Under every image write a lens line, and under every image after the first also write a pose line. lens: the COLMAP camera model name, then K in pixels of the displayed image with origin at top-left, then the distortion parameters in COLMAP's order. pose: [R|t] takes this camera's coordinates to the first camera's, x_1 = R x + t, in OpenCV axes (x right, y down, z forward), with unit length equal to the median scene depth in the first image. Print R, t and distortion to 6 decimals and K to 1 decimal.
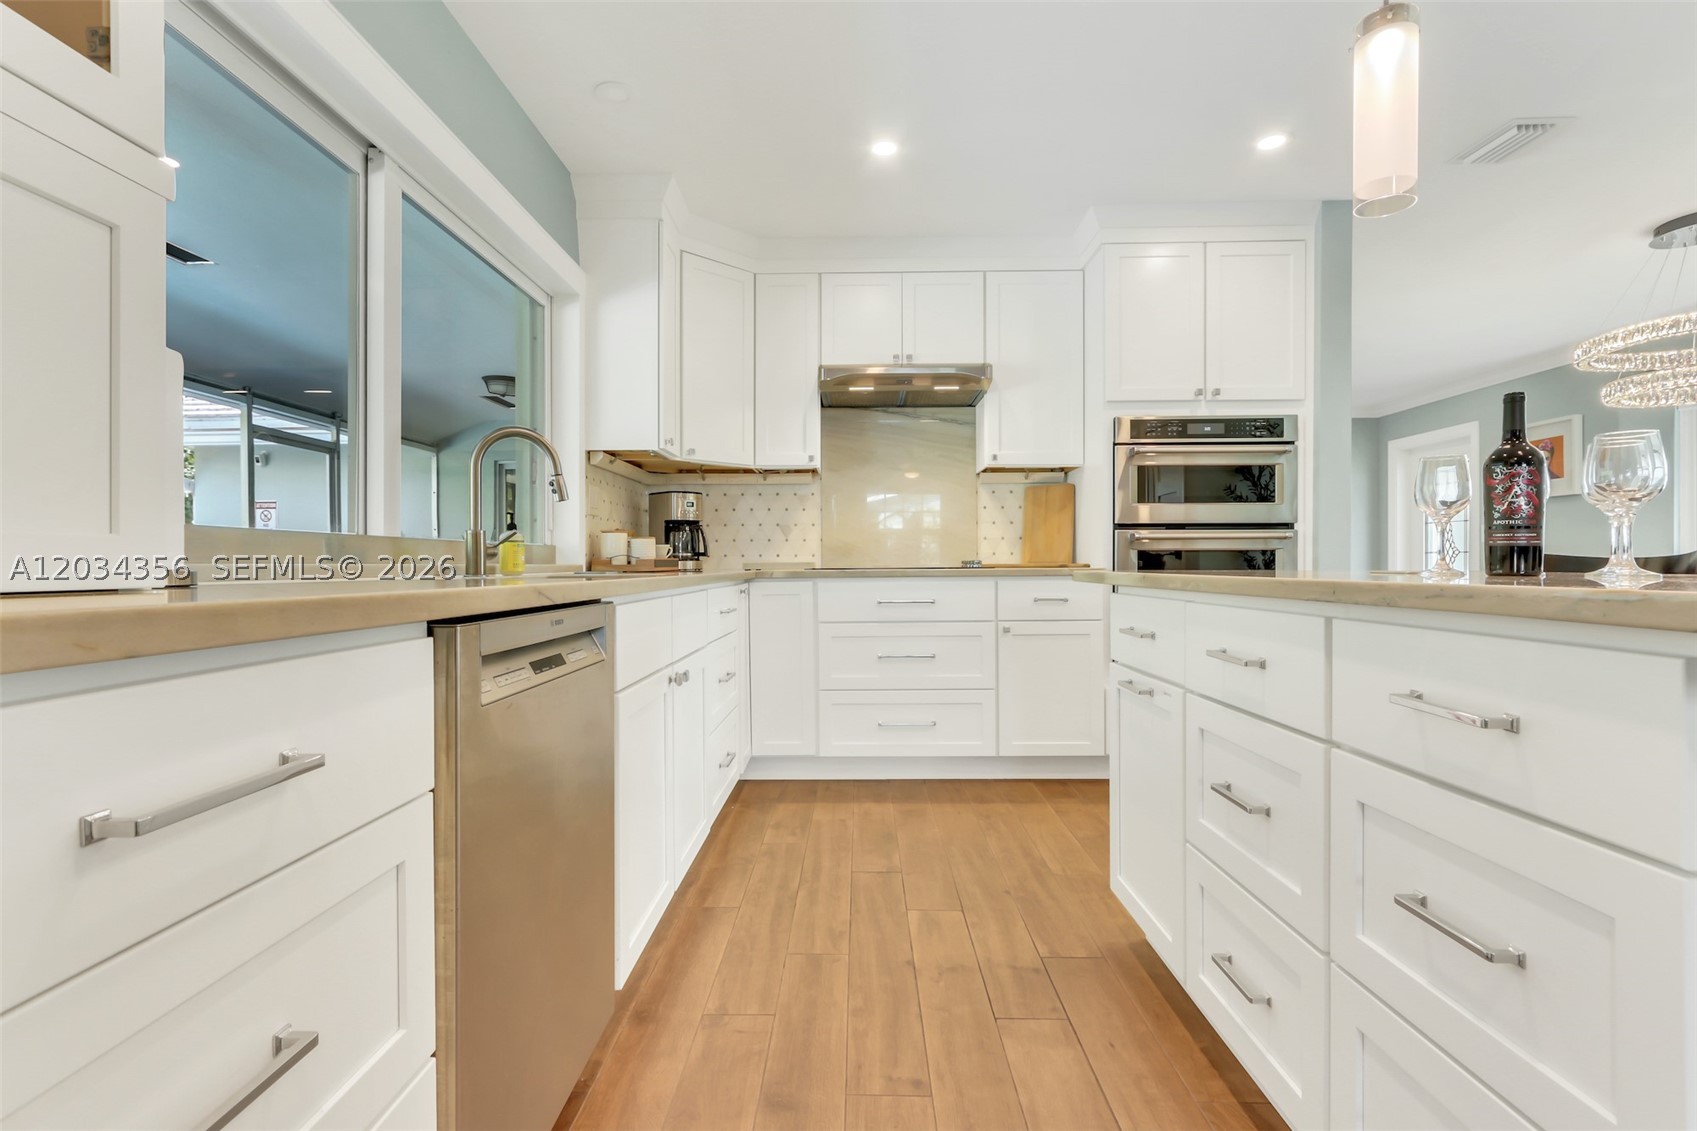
lens RADIAL K [[784.3, 0, 836.4], [0, 784.3, 564.2], [0, 0, 1]] dist [-0.004890, 0.000200]
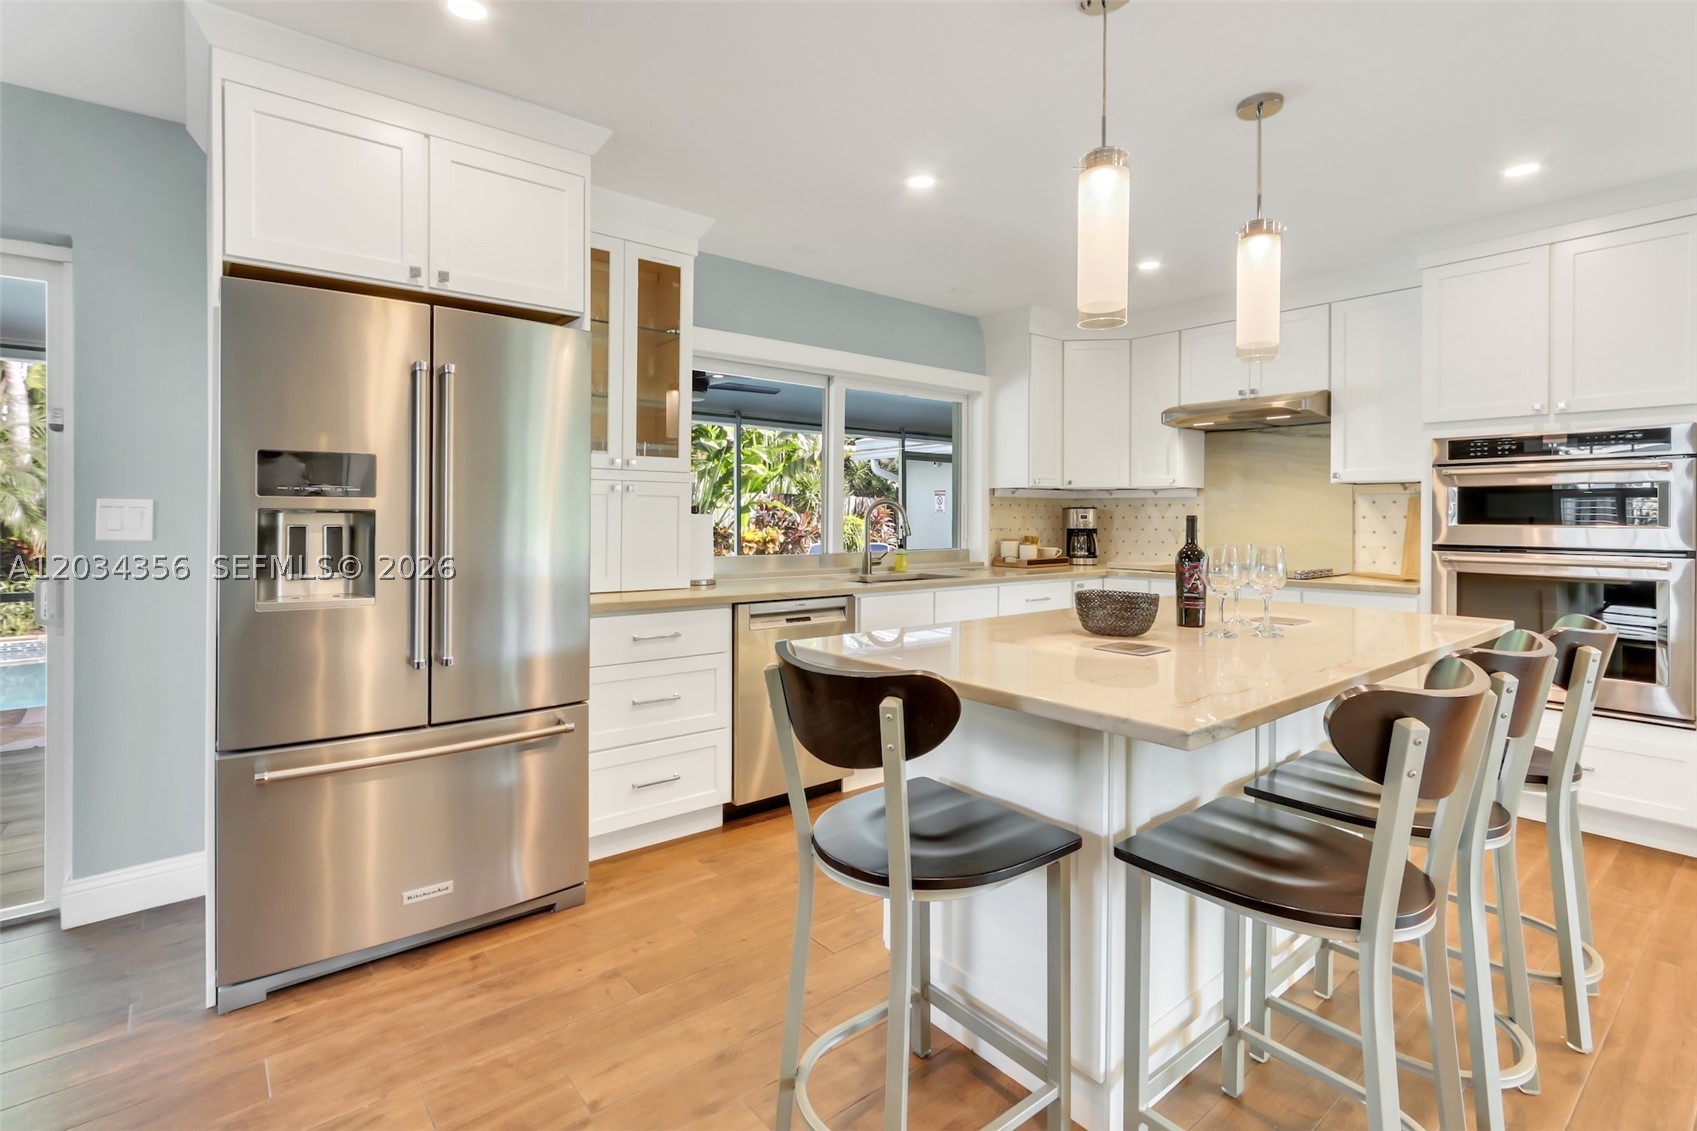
lens RADIAL K [[784.3, 0, 847.4], [0, 784.3, 521.7], [0, 0, 1]] dist [-0.004890, 0.000200]
pose [[0.668768, 0.011325, -0.743385, 0.552448], [-0.010813, 0.999926, 0.005505, -0.071987], [0.743392, 0.004357, 0.668841, -0.215417]]
